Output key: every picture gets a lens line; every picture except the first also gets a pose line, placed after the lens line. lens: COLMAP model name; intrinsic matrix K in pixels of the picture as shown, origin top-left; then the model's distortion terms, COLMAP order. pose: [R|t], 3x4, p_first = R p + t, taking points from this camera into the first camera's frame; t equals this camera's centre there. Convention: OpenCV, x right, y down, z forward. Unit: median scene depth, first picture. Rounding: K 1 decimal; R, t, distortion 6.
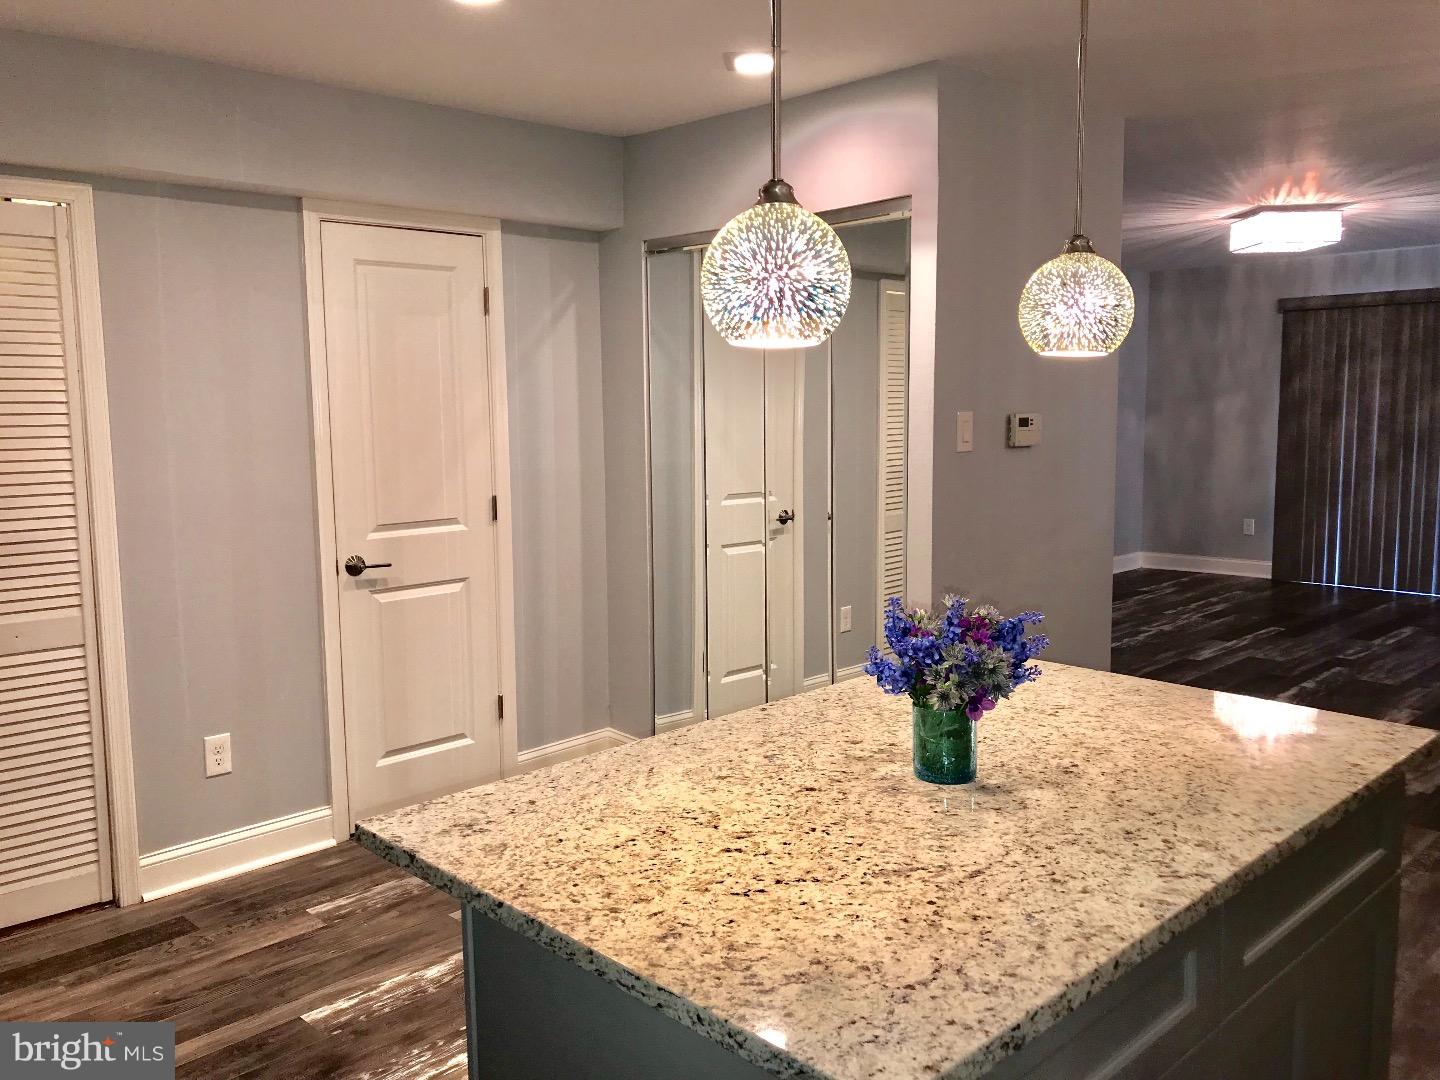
lens RADIAL K [[1189.0, 0, 716.4], [0, 1189.0, 537.5], [0, 0, 1]] dist [0.014088, 0.002689]
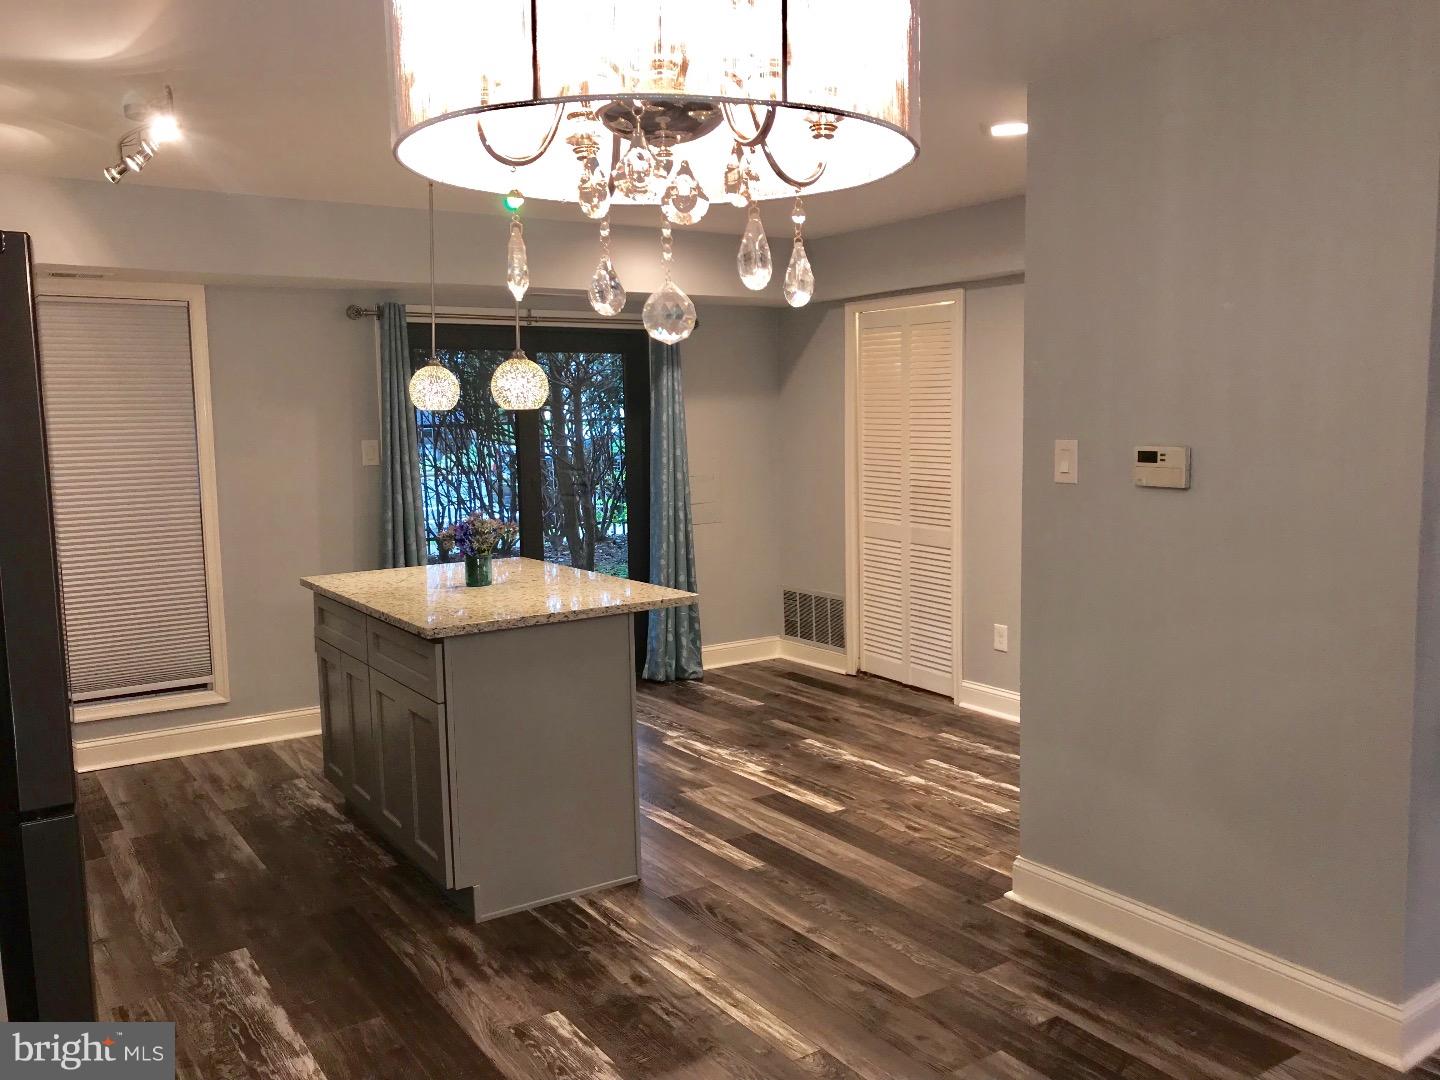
lens RADIAL K [[1189.0, 0, 716.4], [0, 1189.0, 537.5], [0, 0, 1]] dist [0.014088, 0.002689]
pose [[-0.201710, 0.122572, -0.971746, 1.261083], [-0.093208, 0.985234, 0.143621, -0.149438], [0.975000, 0.119544, -0.187307, 0.990558]]
